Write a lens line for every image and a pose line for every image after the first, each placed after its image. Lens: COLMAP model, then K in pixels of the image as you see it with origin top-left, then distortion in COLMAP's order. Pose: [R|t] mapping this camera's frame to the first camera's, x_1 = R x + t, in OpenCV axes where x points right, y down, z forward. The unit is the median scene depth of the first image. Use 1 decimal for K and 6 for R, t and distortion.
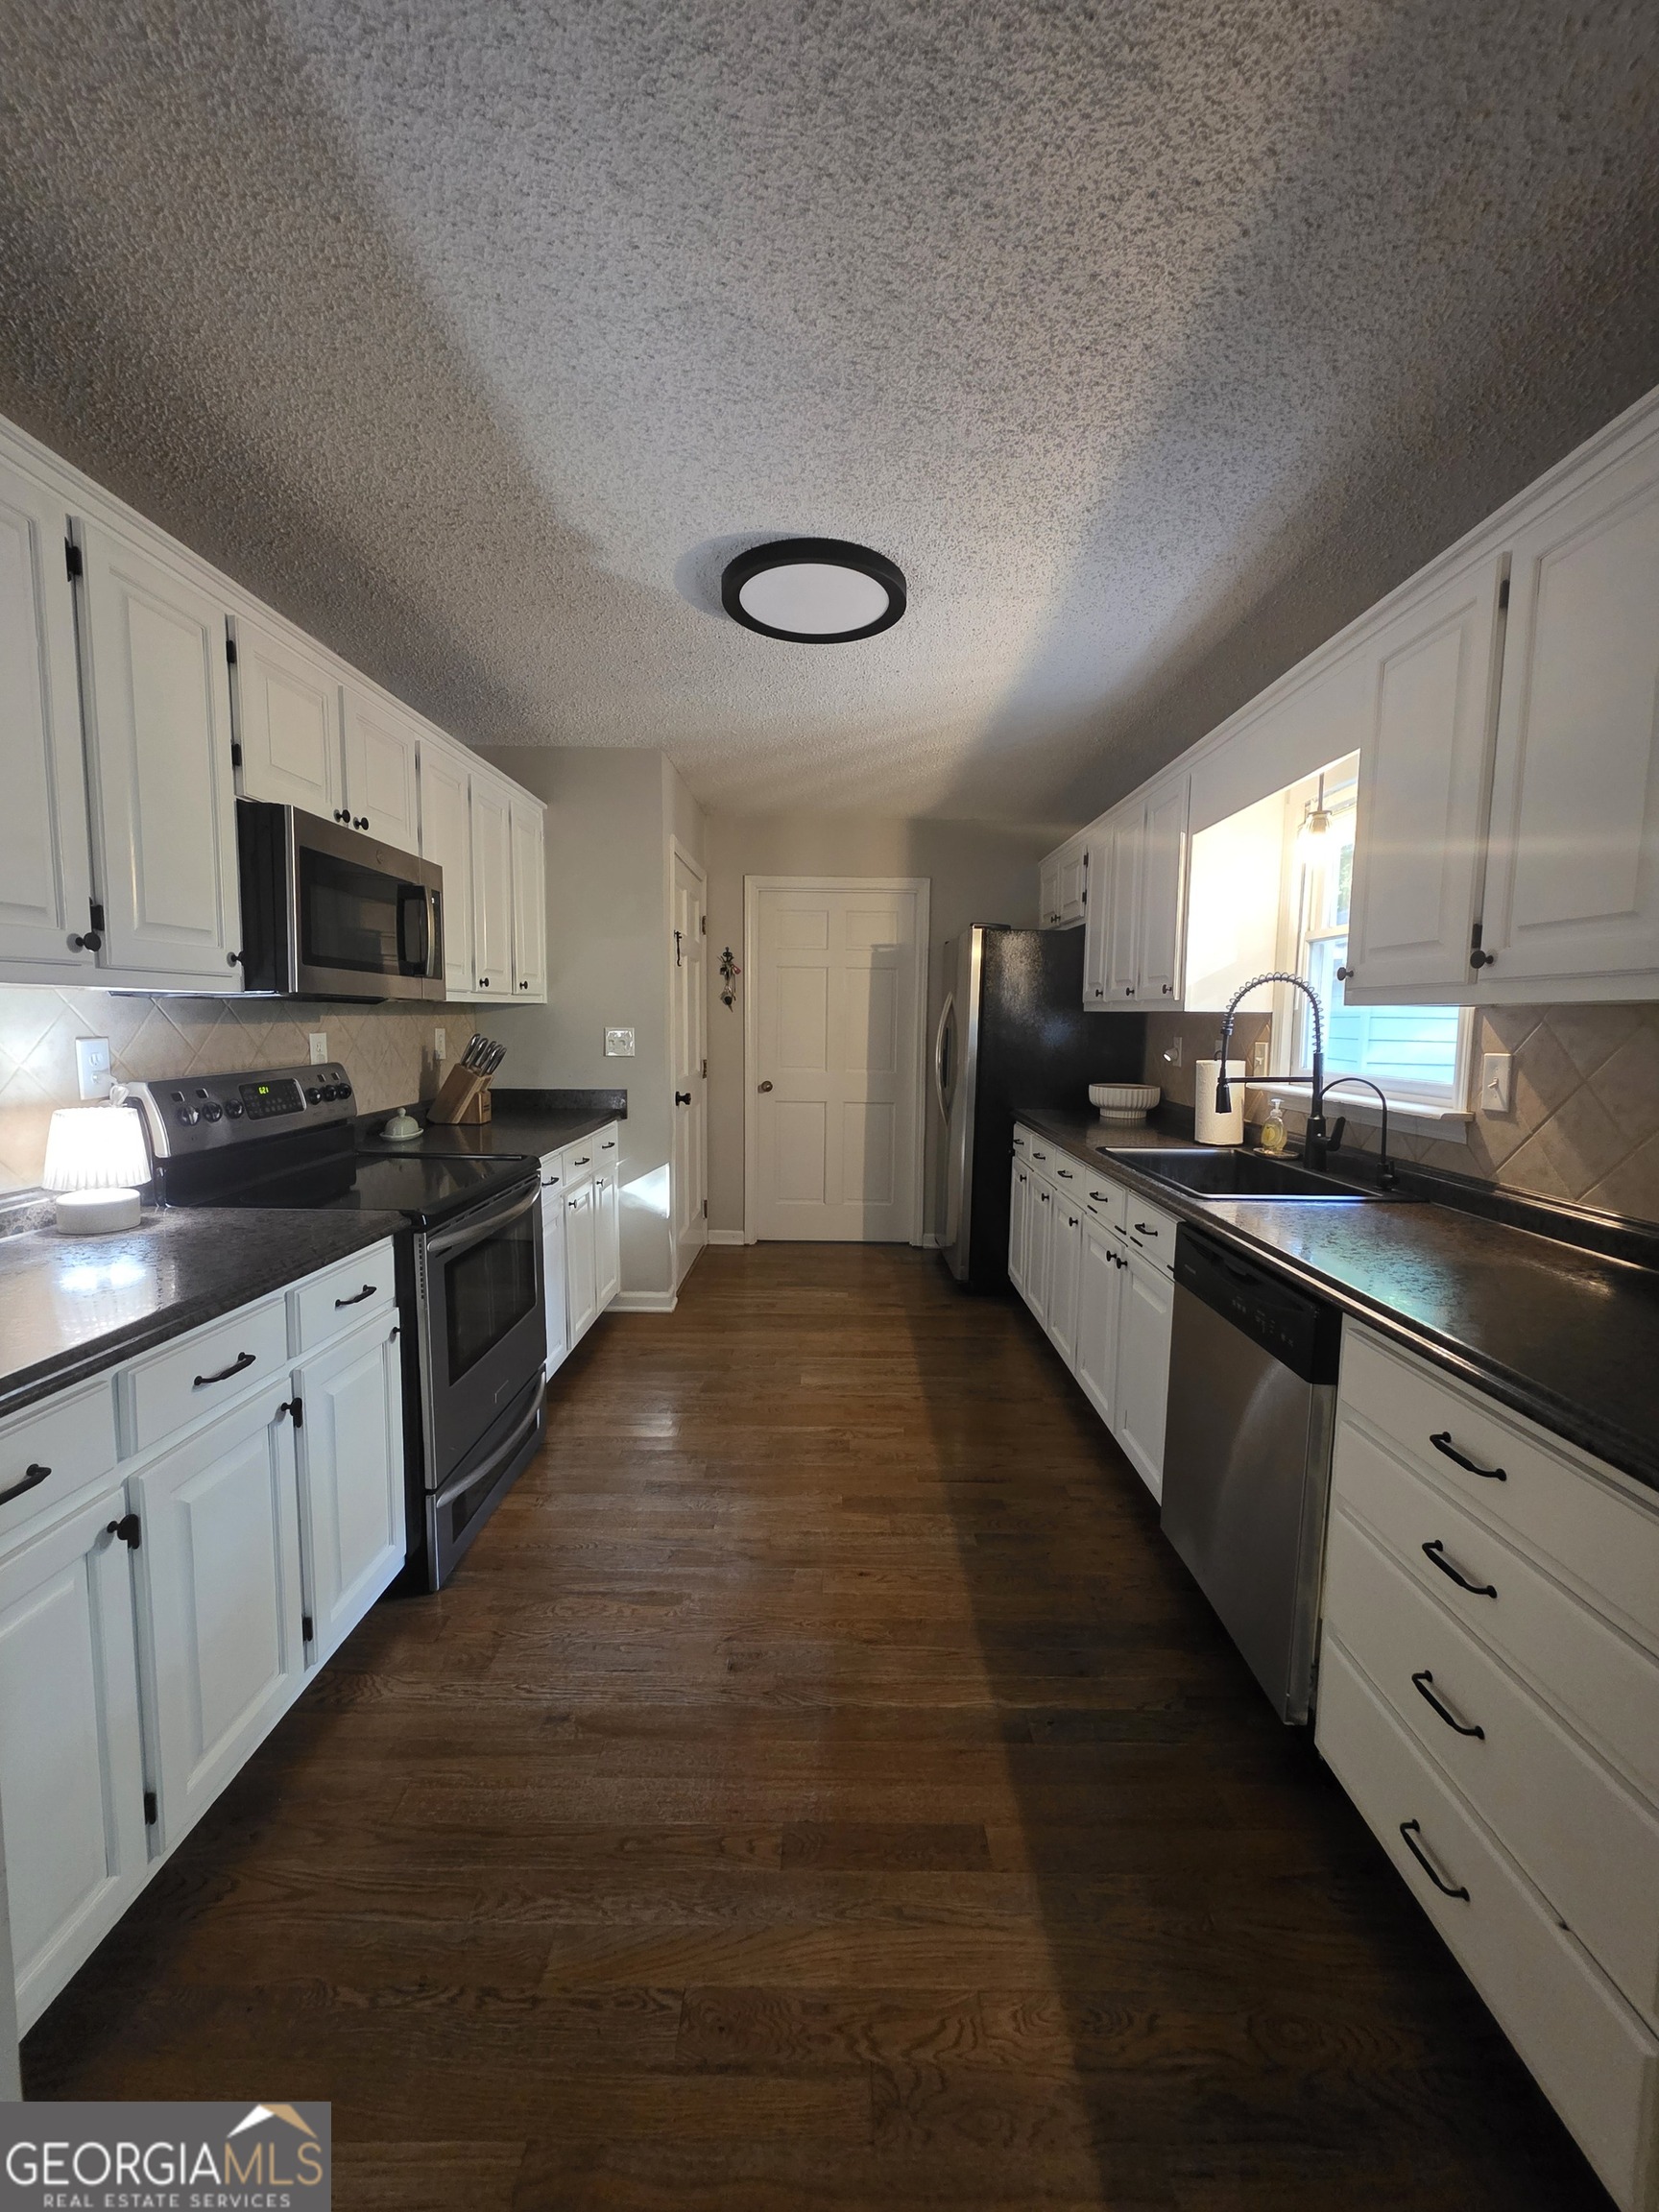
lens RADIAL K [[880.4, 0, 836.8], [0, 880.4, 1102.4], [0, 0, 1]] dist [0.004458, -0.000786]
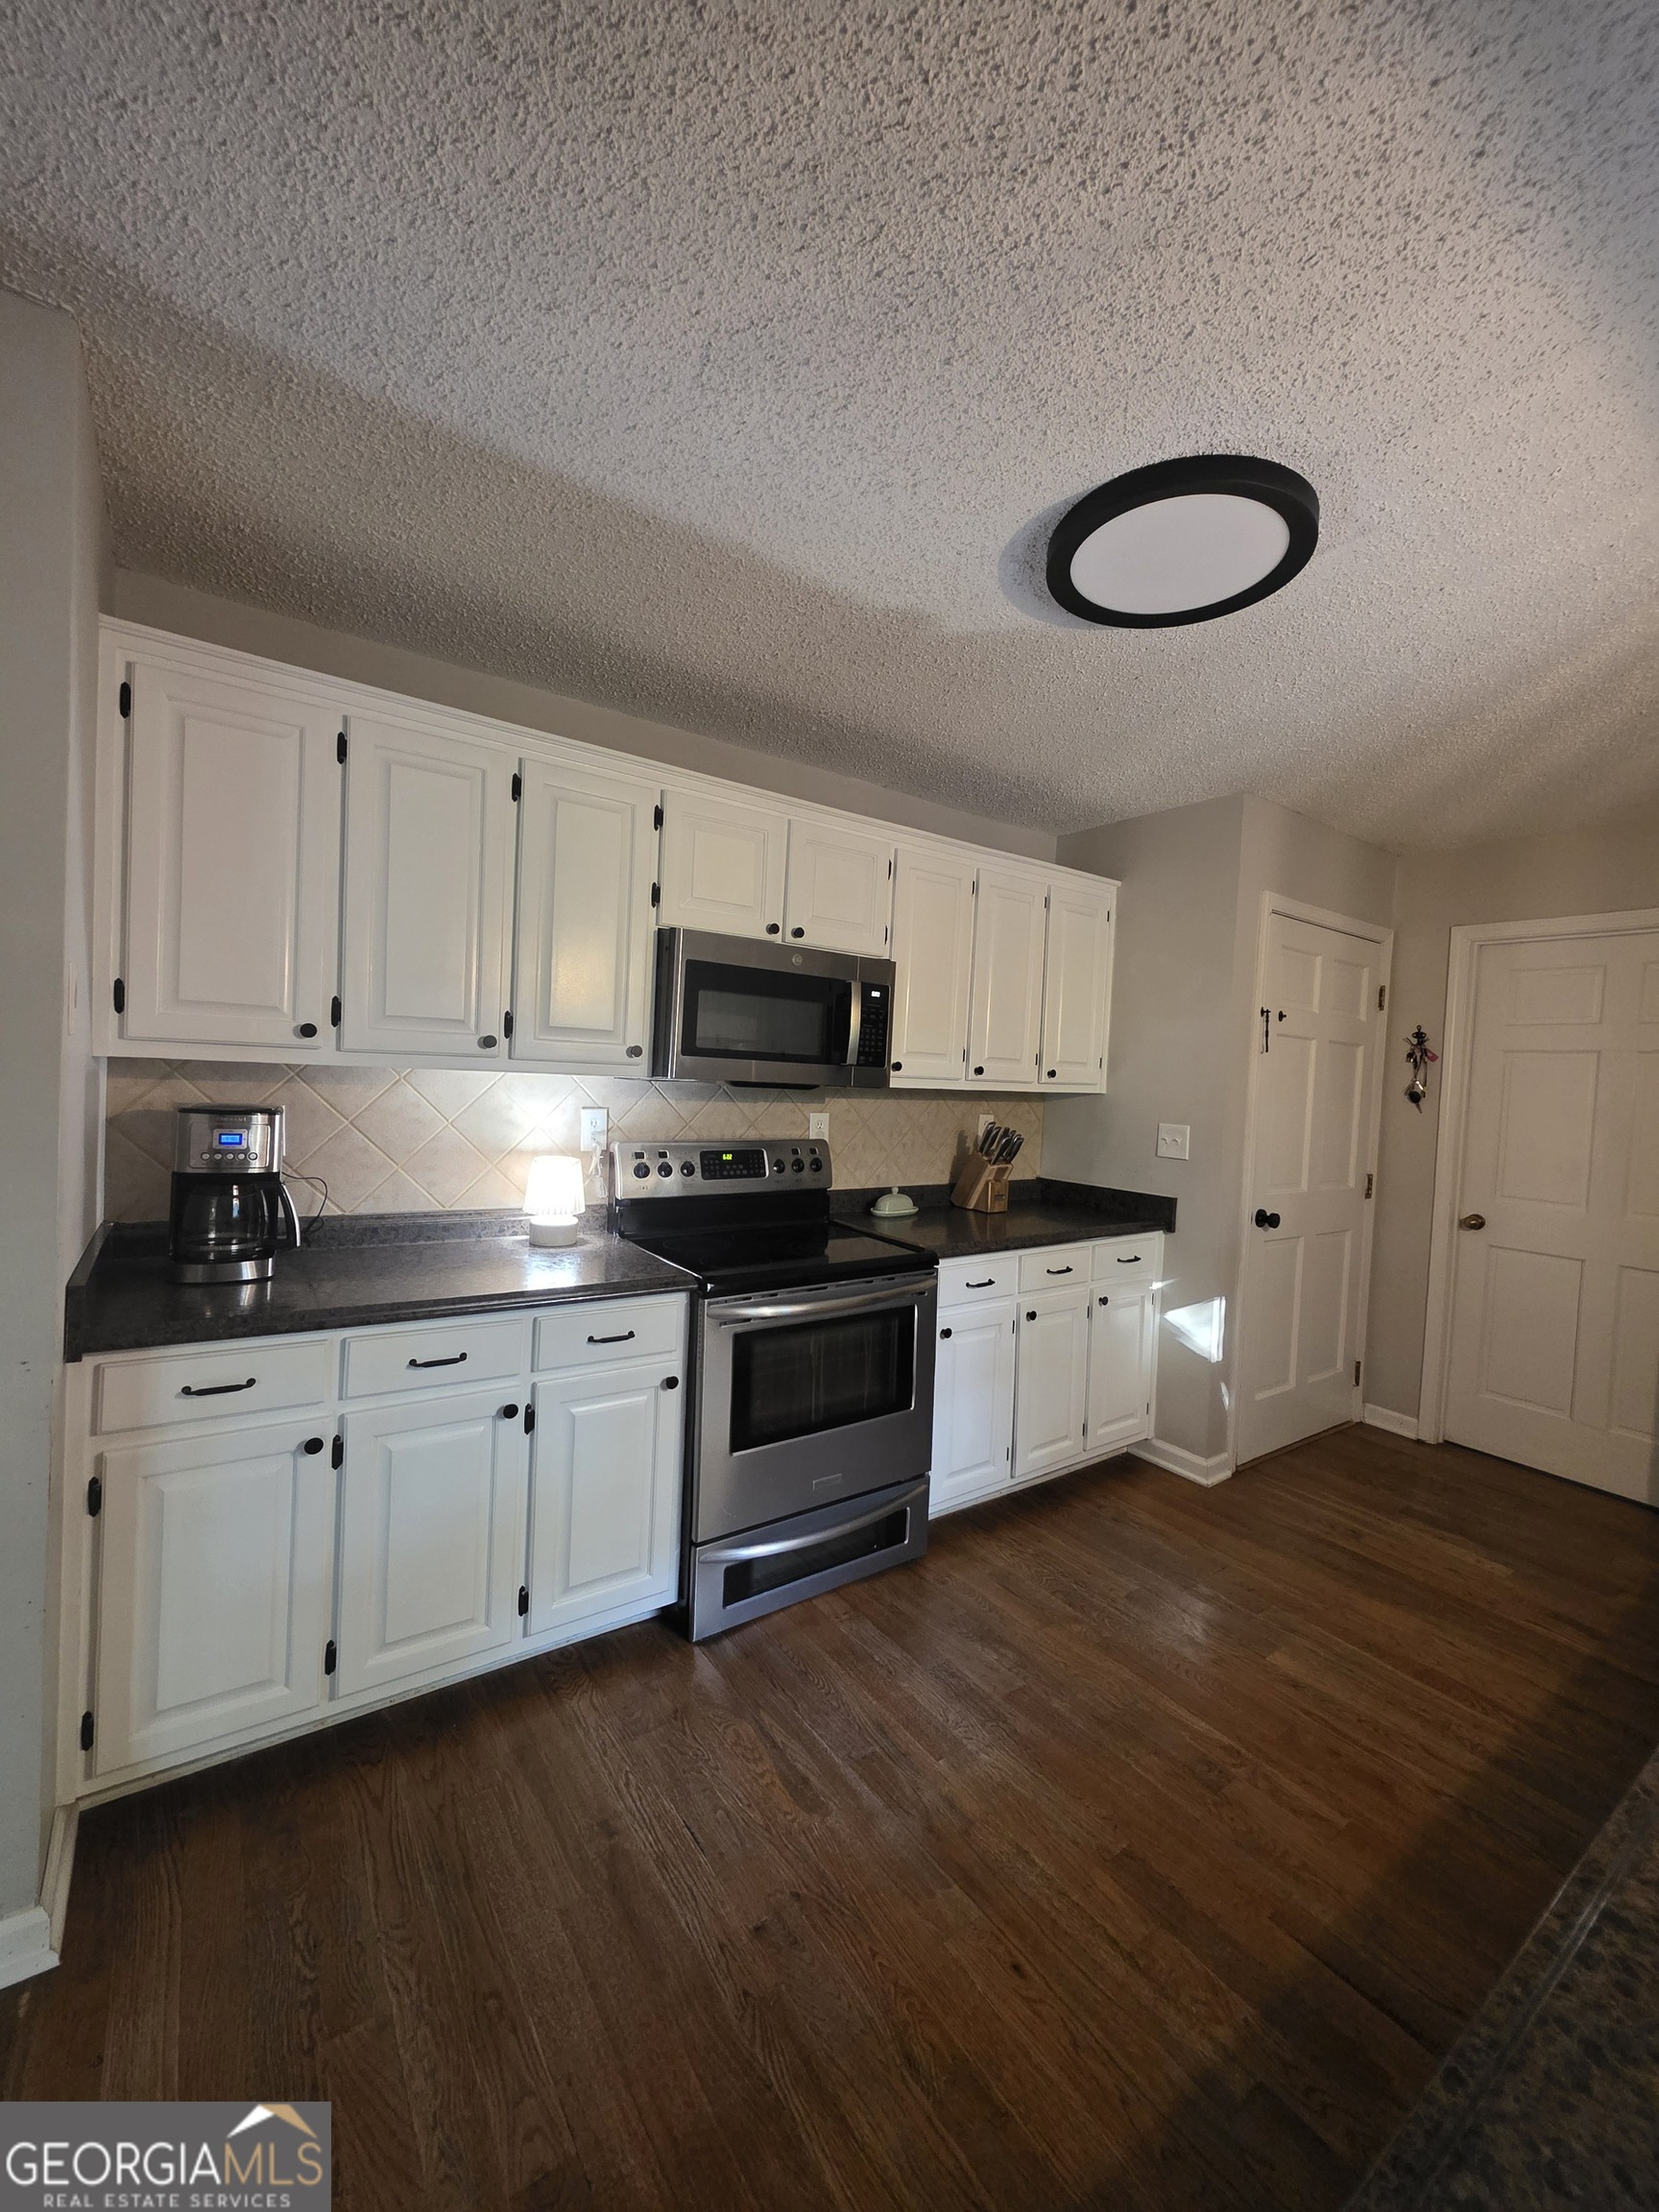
lens RADIAL K [[880.4, 0, 829.4], [0, 880.4, 1103.7], [0, 0, 1]] dist [0.004458, -0.000786]
pose [[0.581625, 0.040168, -0.812464, 0.377293], [-0.117051, 0.992519, -0.034724, -0.054743], [0.804991, 0.115297, 0.581976, 0.353713]]
